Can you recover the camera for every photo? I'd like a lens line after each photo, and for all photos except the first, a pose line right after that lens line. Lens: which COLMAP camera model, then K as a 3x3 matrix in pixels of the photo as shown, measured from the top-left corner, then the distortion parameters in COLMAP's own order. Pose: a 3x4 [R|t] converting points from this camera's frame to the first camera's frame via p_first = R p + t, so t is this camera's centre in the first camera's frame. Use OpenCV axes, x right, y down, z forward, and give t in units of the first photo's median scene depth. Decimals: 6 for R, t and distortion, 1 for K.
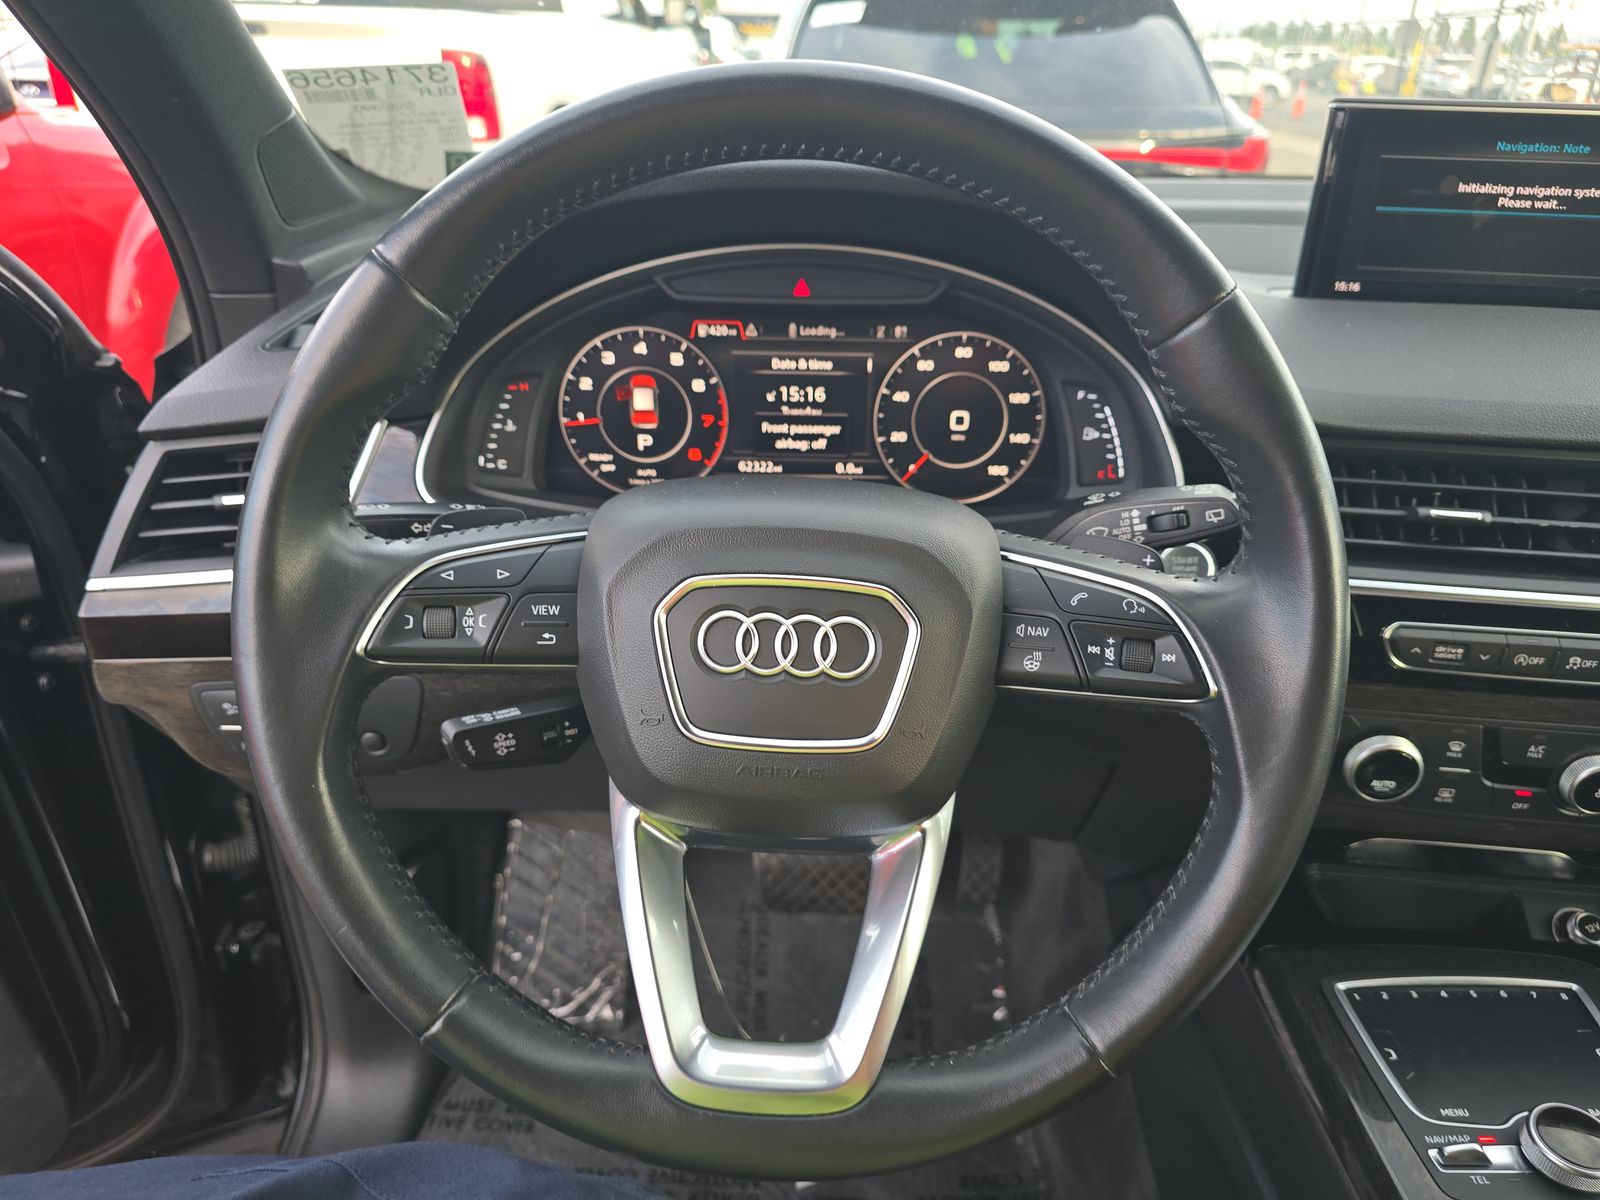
lens RADIAL K [[1054.7, 0, 814.6], [0, 1054.7, 618.0], [0, 0, 1]] dist [0.032805, -0.023659]
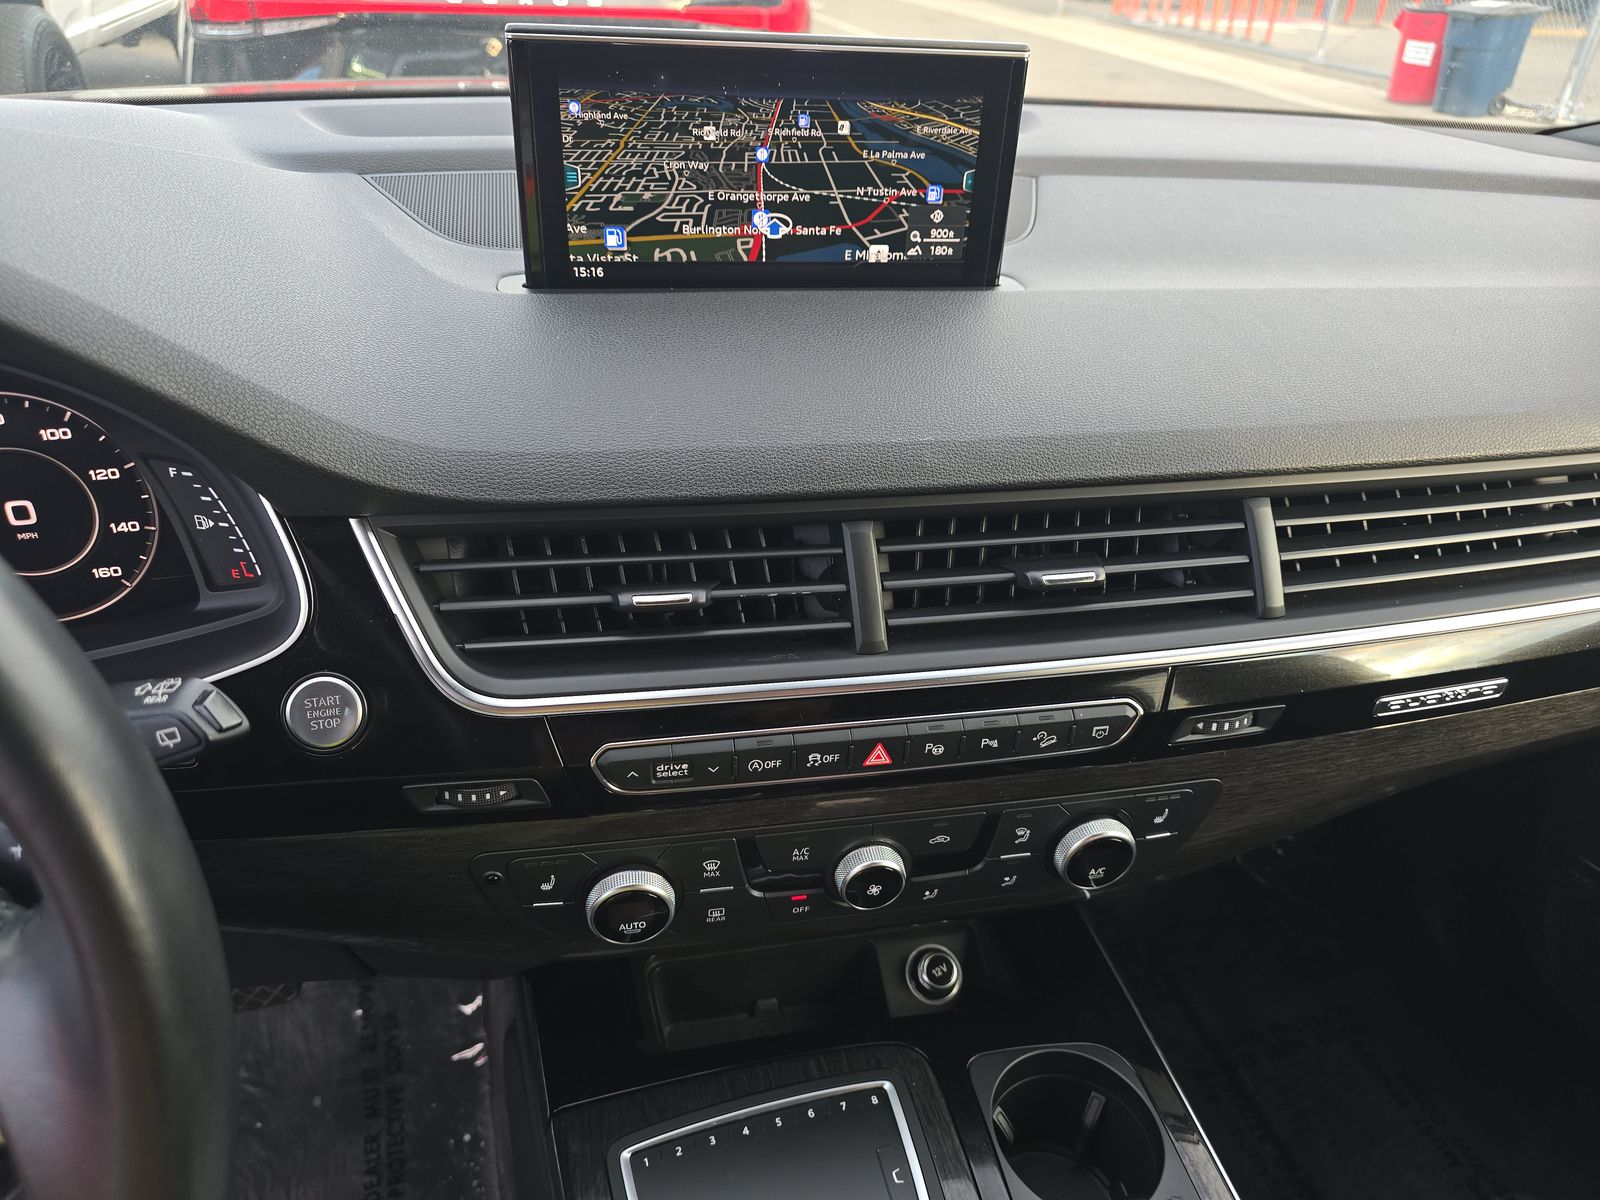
lens RADIAL K [[1064.4, 0, 800.0], [0, 1064.4, 600.0], [0, 0, 1]] dist [0.031836, -0.036917]
pose [[0.956269, -0.138720, 0.257501, 0.437525], [0.108518, 0.985810, 0.128072, -0.165379], [-0.271613, -0.094527, 0.957753, 0.183948]]
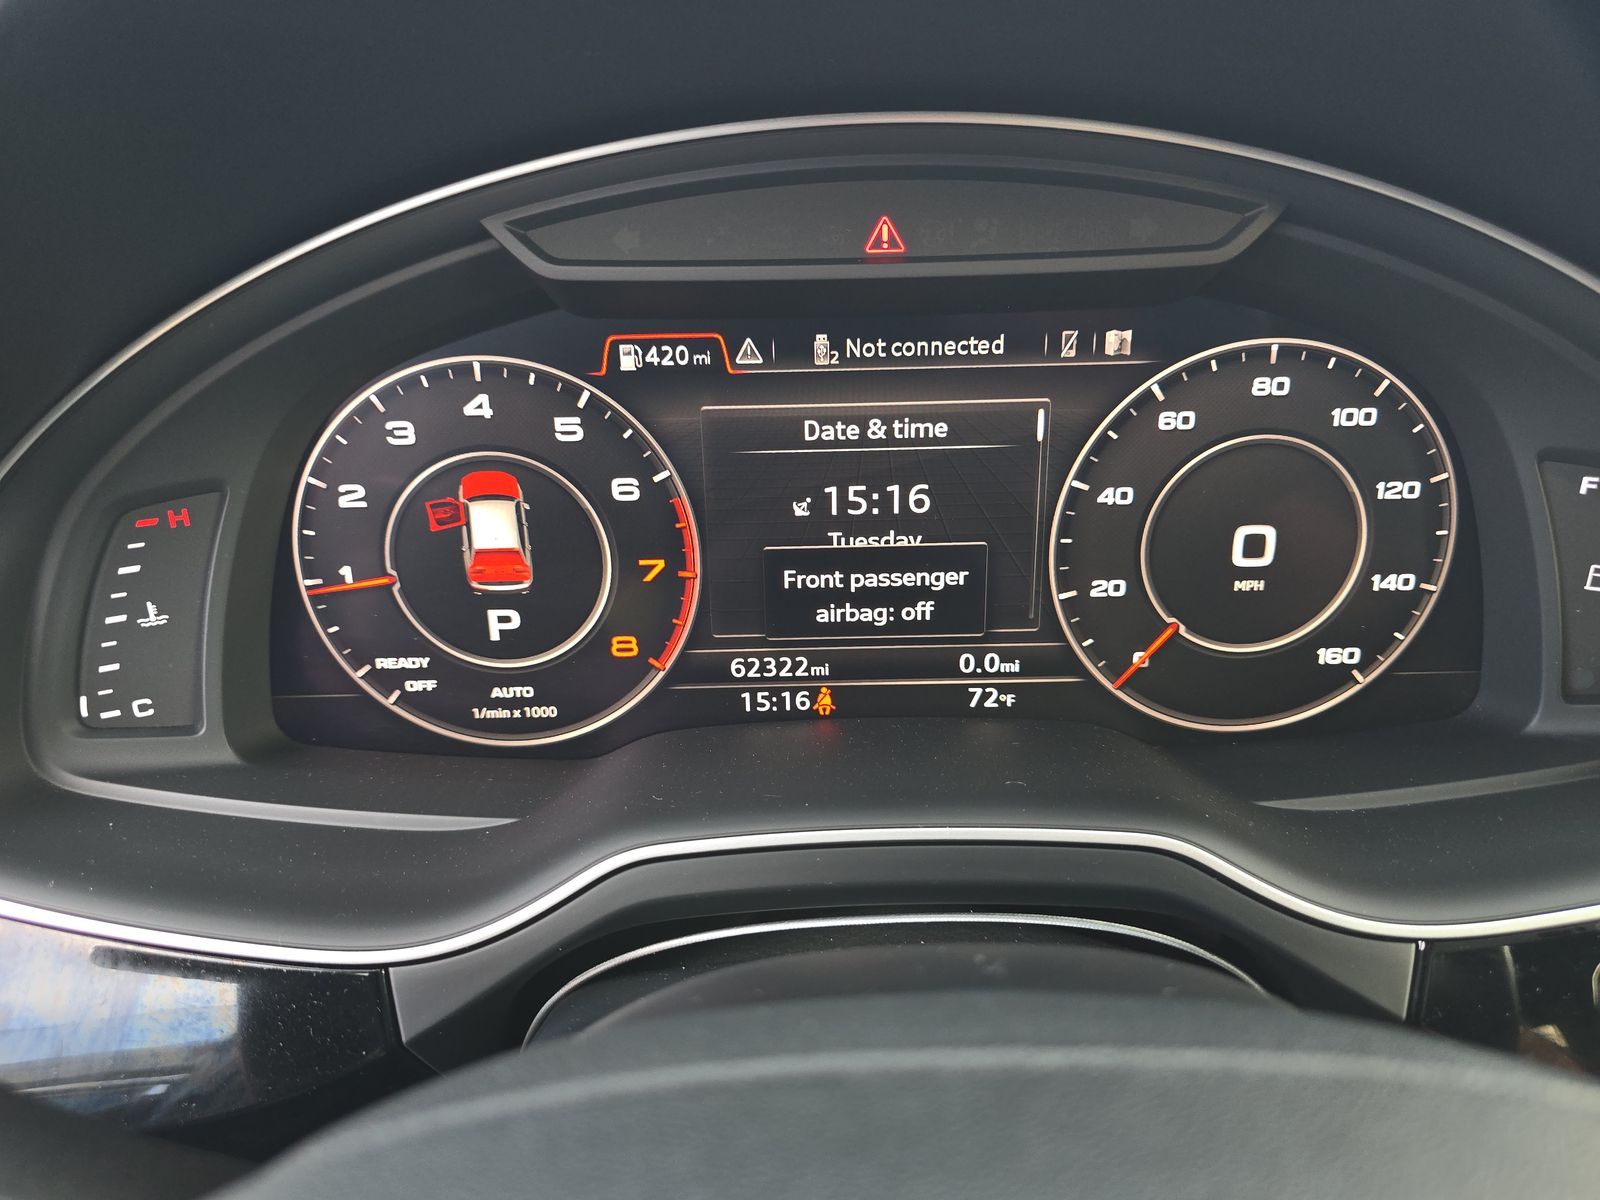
lens RADIAL K [[1075.6, 0, 810.8], [0, 1075.6, 600.6], [0, 0, 1]] dist [-0.004760, -0.002968]
pose [[0.998646, -0.044230, 0.027386, -0.050793], [0.044998, 0.998592, -0.028097, -0.161687], [-0.026105, 0.029292, 0.999230, 0.580274]]
